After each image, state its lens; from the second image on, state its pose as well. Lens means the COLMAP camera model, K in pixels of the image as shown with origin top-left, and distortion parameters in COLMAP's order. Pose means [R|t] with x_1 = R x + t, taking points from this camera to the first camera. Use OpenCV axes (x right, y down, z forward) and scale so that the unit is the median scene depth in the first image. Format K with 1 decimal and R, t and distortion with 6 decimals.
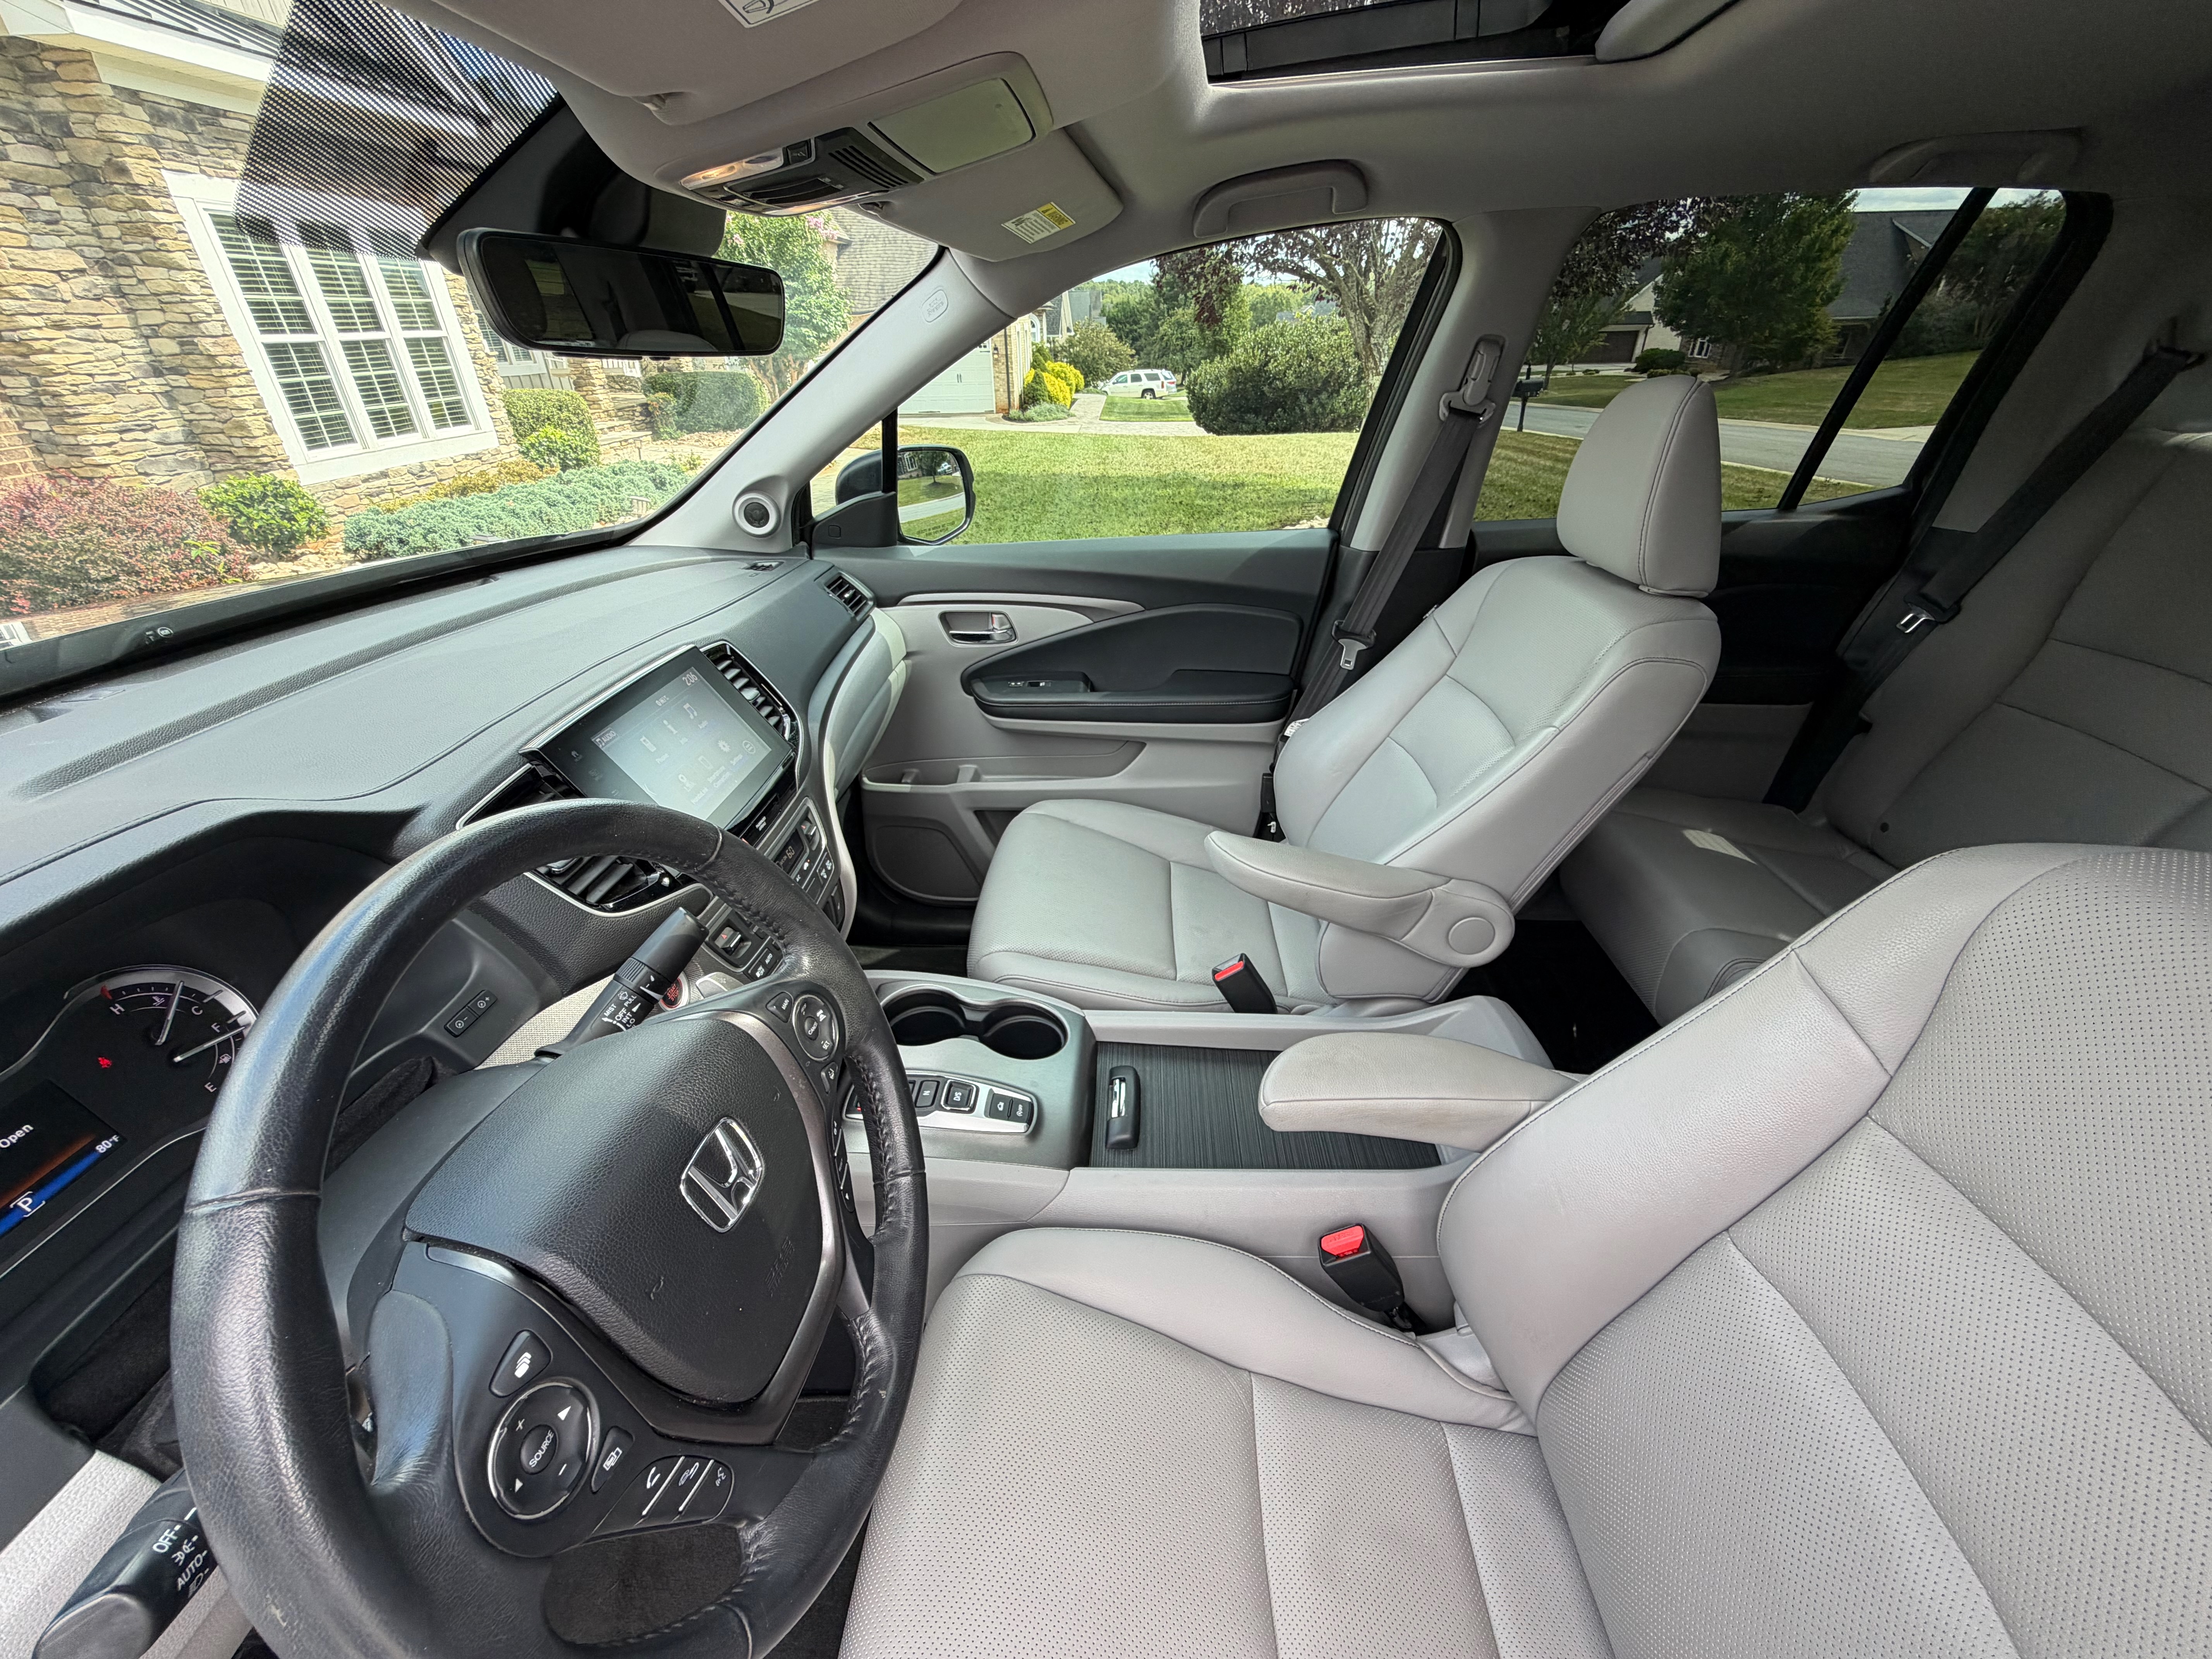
lens RADIAL K [[887.2, 0, 1096.0], [0, 887.2, 825.2], [0, 0, 1]] dist [0.000139, 0.000339]
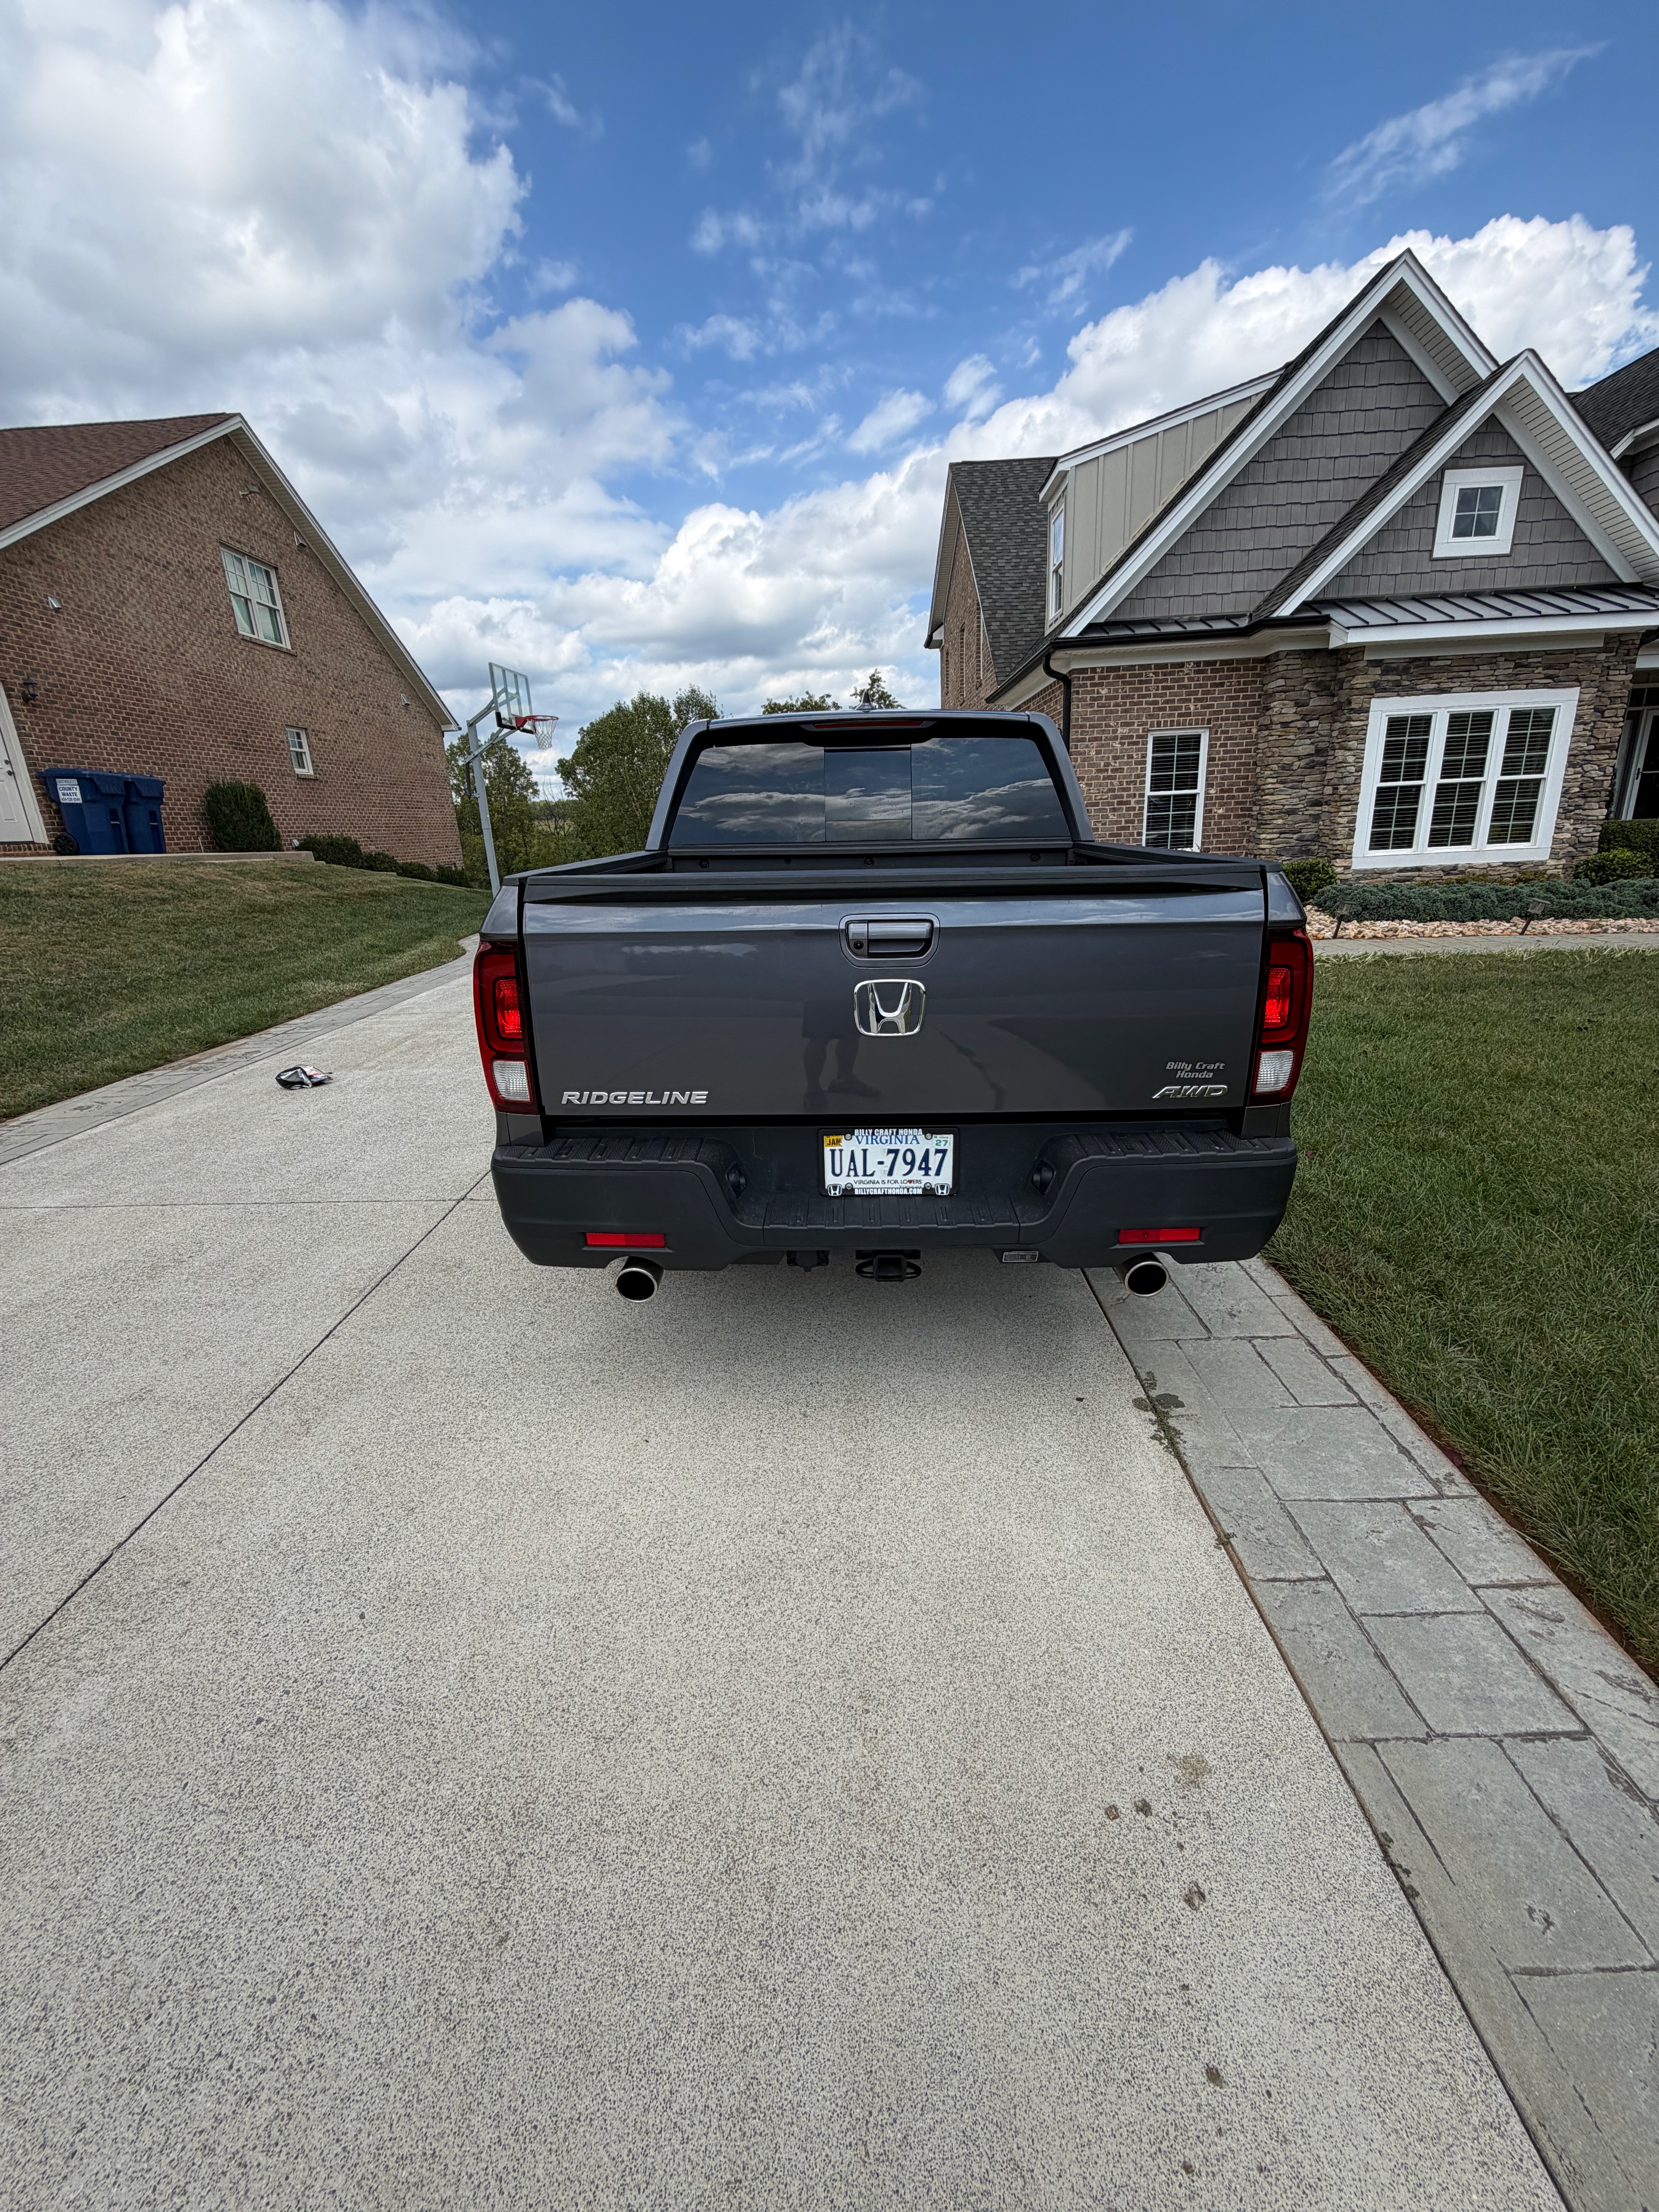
lens RADIAL K [[887.2, 0, 830.1], [0, 887.2, 1097.3], [0, 0, 1]] dist [0.000139, 0.000339]
pose [[0.033264, 0.314798, -0.948576, 0.882953], [-0.456337, 0.849177, 0.265809, -0.028535], [0.889185, 0.424029, 0.171901, 0.057277]]
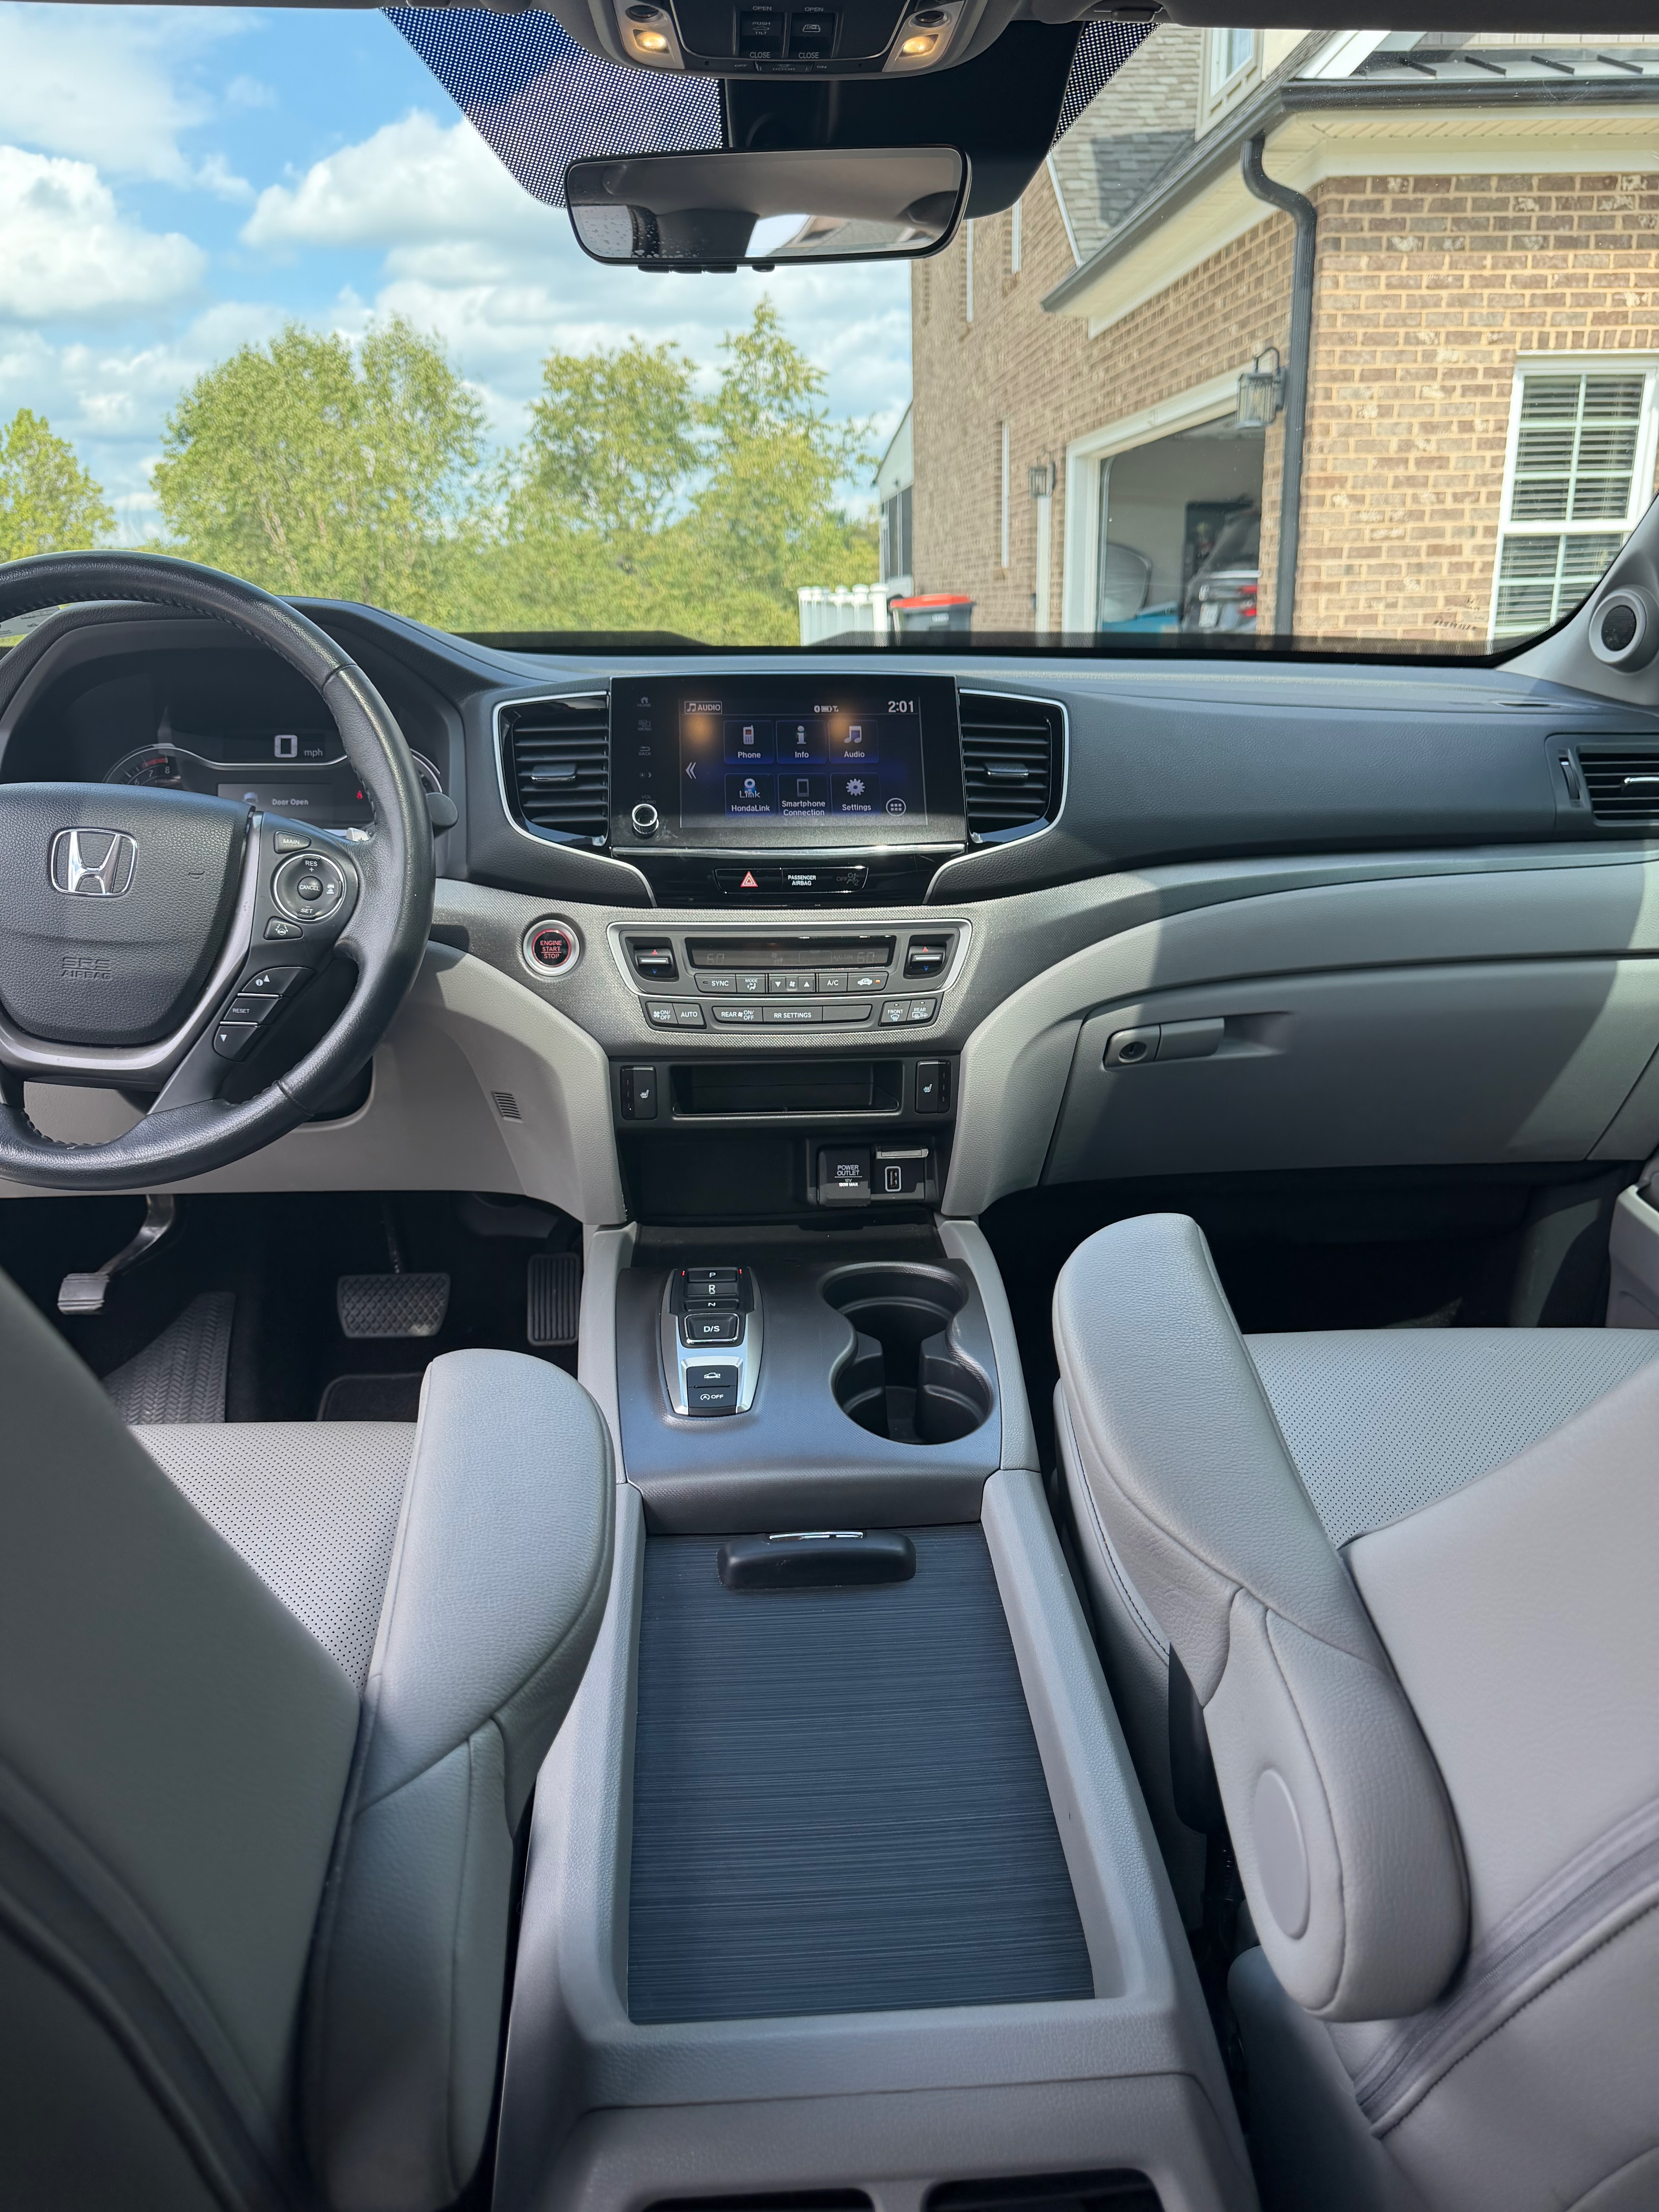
lens RADIAL K [[1584.4, 0, 838.1], [0, 1584.4, 1092.9], [0, 0, 1]] dist [0.013518, -0.016364]
pose [[0.126321, 0.313894, -0.941017, 0.138094], [-0.475857, 0.851522, 0.220162, -0.022683], [0.870404, 0.419978, 0.256933, 0.108022]]
